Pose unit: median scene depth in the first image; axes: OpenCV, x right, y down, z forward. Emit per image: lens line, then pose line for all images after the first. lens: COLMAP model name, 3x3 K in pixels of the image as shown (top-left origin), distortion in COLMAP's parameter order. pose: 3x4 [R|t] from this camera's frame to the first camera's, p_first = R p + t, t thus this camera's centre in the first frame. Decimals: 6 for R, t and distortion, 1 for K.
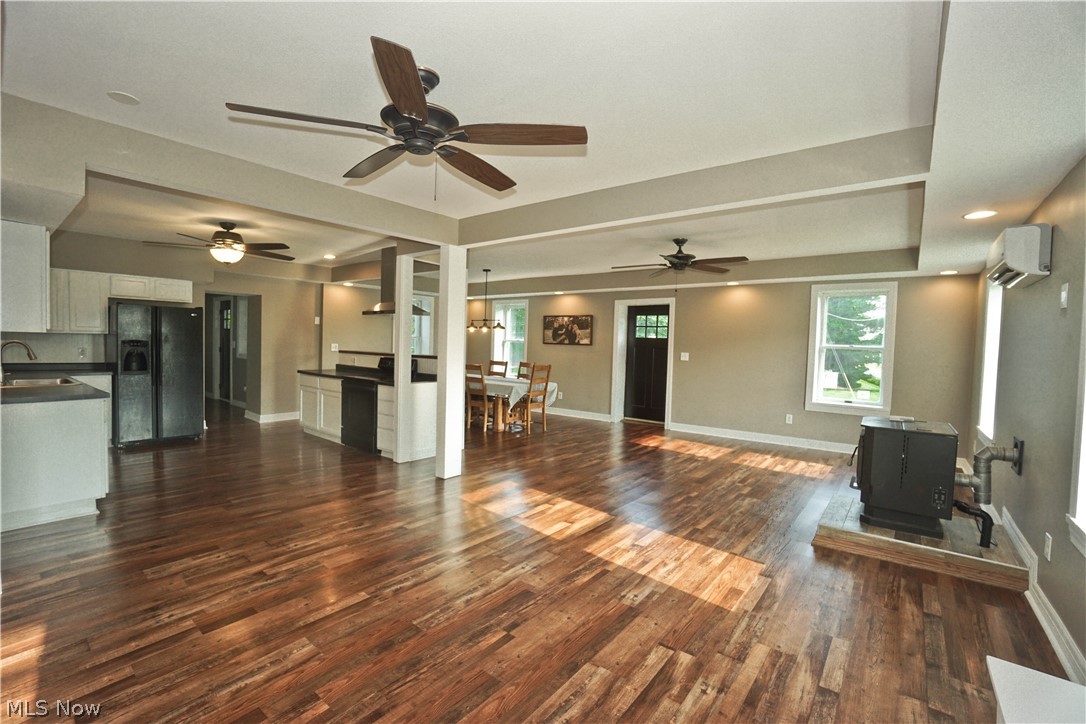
lens RADIAL K [[479.4, 0, 546.7], [0, 479.4, 362.3], [0, 0, 1]] dist [-0.000753, -0.000013]
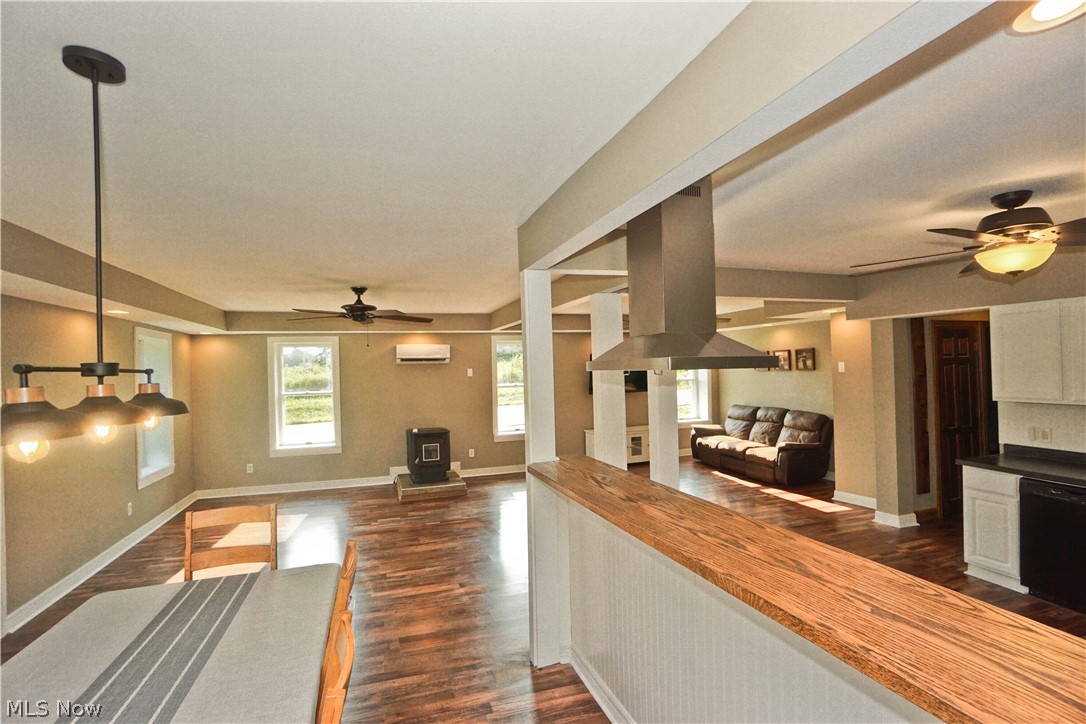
lens RADIAL K [[479.4, 0, 546.7], [0, 479.4, 362.3], [0, 0, 1]] dist [-0.000753, -0.000013]
pose [[-0.815161, -0.006288, 0.579200, -0.695802], [0.019405, 0.999083, 0.038157, -0.186358], [-0.578909, 0.042344, -0.814292, 2.043434]]
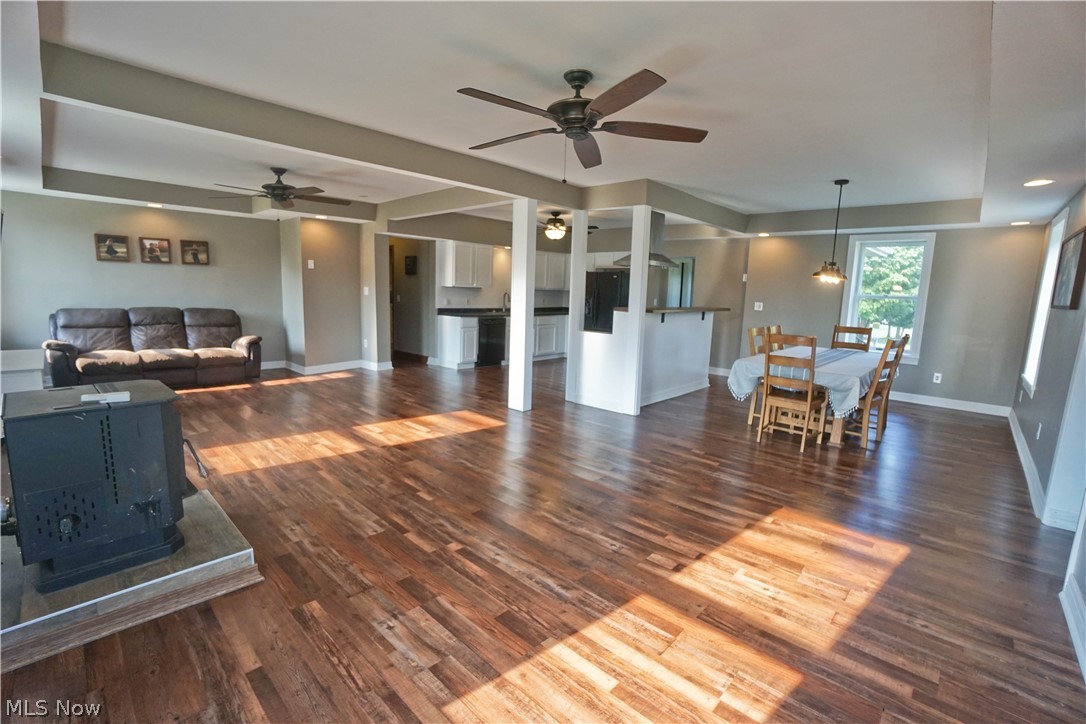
lens RADIAL K [[487.7, 0, 504.5], [0, 487.7, 363.9], [0, 0, 1]] dist [-0.001457, -0.000186]
pose [[-0.174082, 0.112566, -0.978276, 1.082604], [-0.062856, 0.990149, 0.125117, -0.005173], [0.982723, 0.083271, -0.165292, 1.387281]]
